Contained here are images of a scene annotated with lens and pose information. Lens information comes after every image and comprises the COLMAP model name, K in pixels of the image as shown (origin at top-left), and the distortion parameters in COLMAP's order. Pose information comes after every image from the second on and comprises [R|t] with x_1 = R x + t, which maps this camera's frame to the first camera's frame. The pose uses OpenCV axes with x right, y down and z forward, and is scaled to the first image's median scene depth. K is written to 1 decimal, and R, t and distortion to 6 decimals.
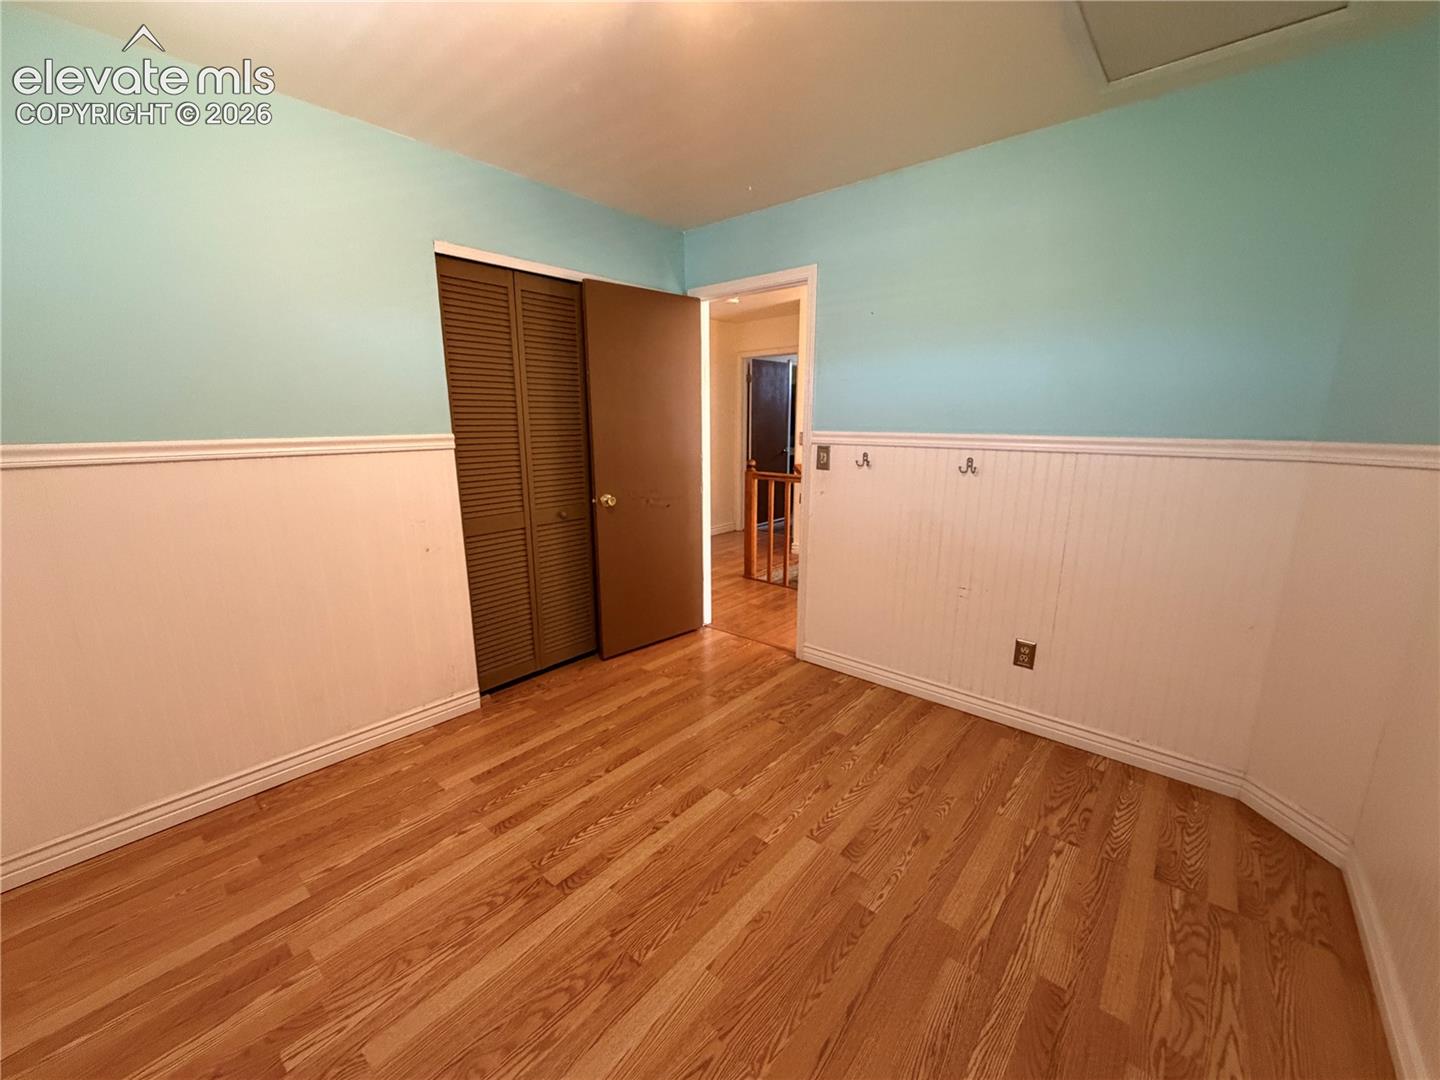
lens RADIAL K [[577.8, 0, 718.4], [0, 577.8, 539.7], [0, 0, 1]] dist [0.001591, -0.001054]
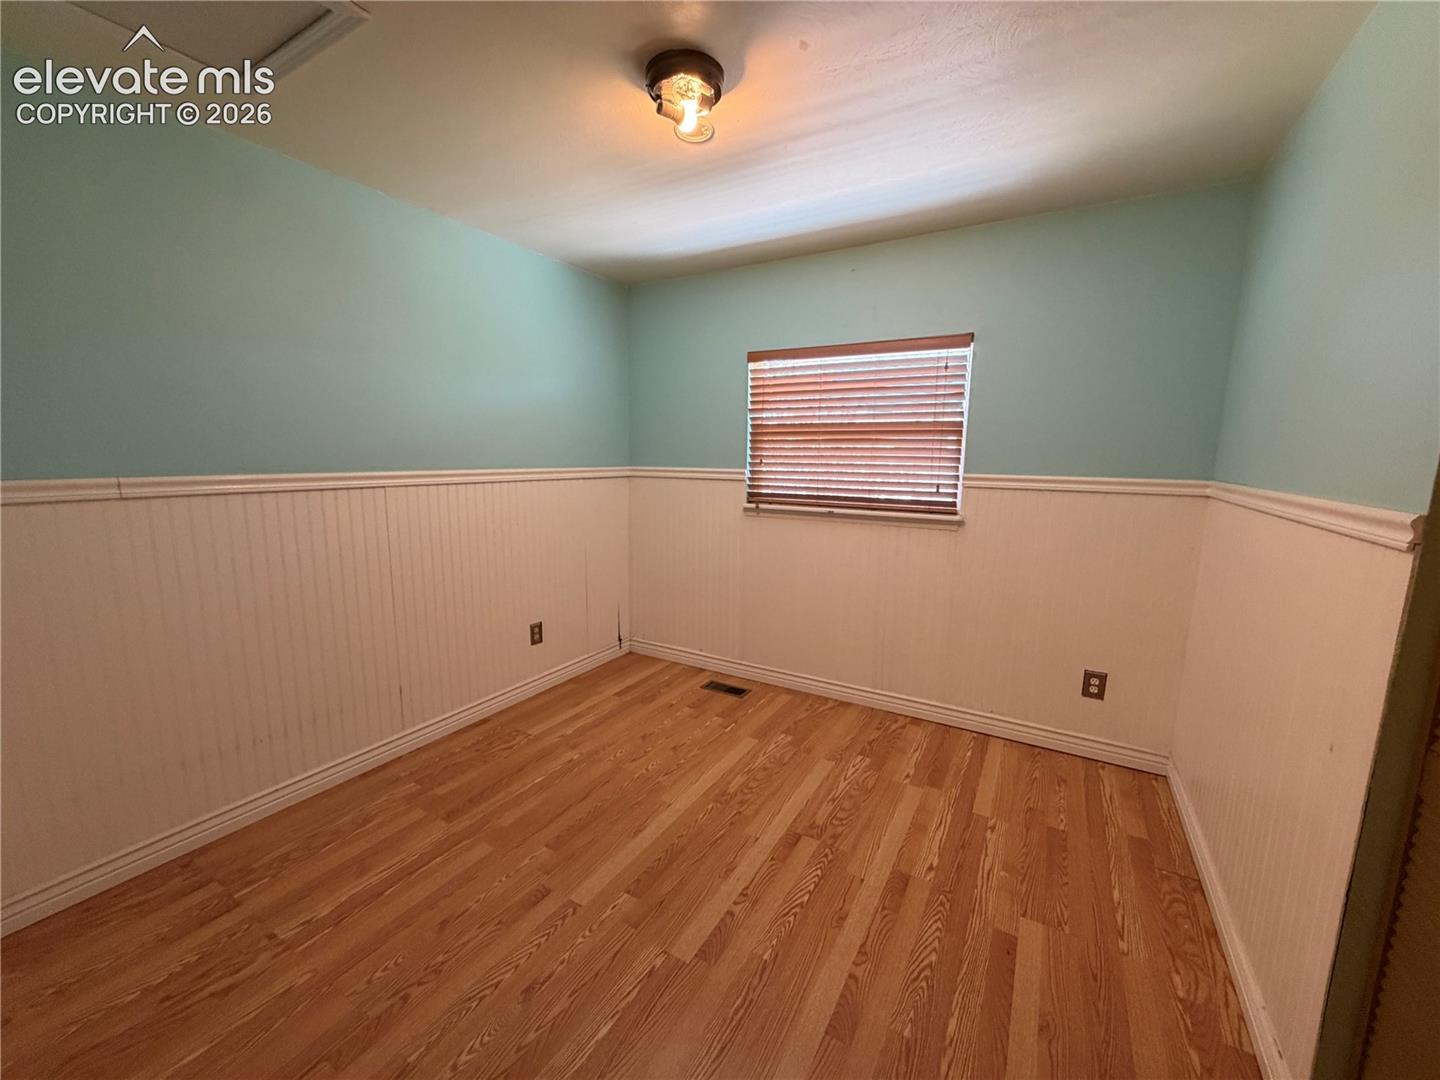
lens RADIAL K [[577.8, 0, 715.1], [0, 577.8, 539.2], [0, 0, 1]] dist [0.001591, -0.001054]
pose [[-0.985647, 0.015935, -0.168064, 0.089978], [-0.045187, 0.934306, 0.353596, -0.377794], [0.162657, 0.356116, -0.920176, 1.708490]]
